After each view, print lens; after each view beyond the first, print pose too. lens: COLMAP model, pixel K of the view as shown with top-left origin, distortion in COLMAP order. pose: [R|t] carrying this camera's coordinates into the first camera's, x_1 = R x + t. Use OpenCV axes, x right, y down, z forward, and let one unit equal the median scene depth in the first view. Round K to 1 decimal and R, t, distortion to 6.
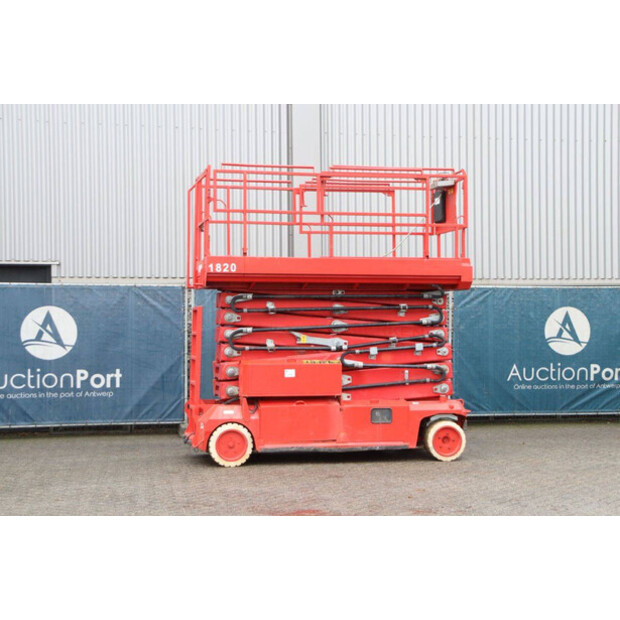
lens RADIAL K [[1051.5, 0, 310.0], [0, 1051.5, 310.0], [0, 0, 1]] dist [0.122044, -0.012931]
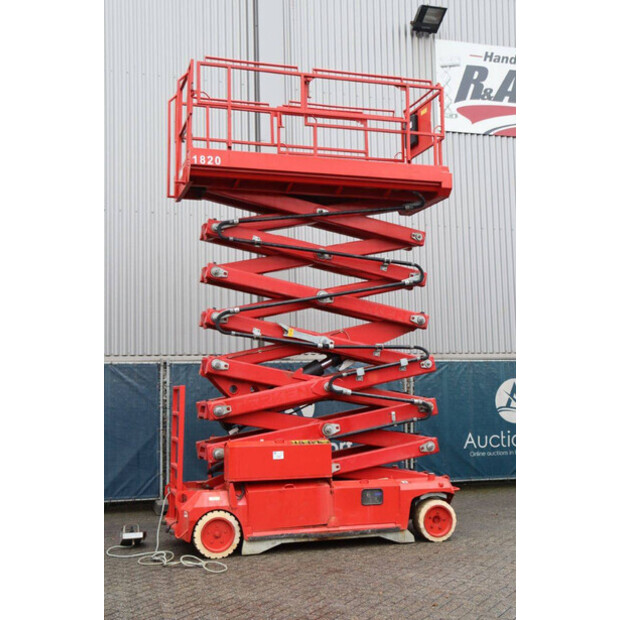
lens RADIAL K [[800.6, 0, 310.0], [0, 800.6, 310.0], [0, 0, 1]] dist [0.035770, -0.018132]
pose [[0.996175, -0.005232, 0.087221, -0.051496], [0.012482, 0.996489, -0.082789, -0.009969], [-0.086481, 0.083561, 0.992743, 0.256566]]
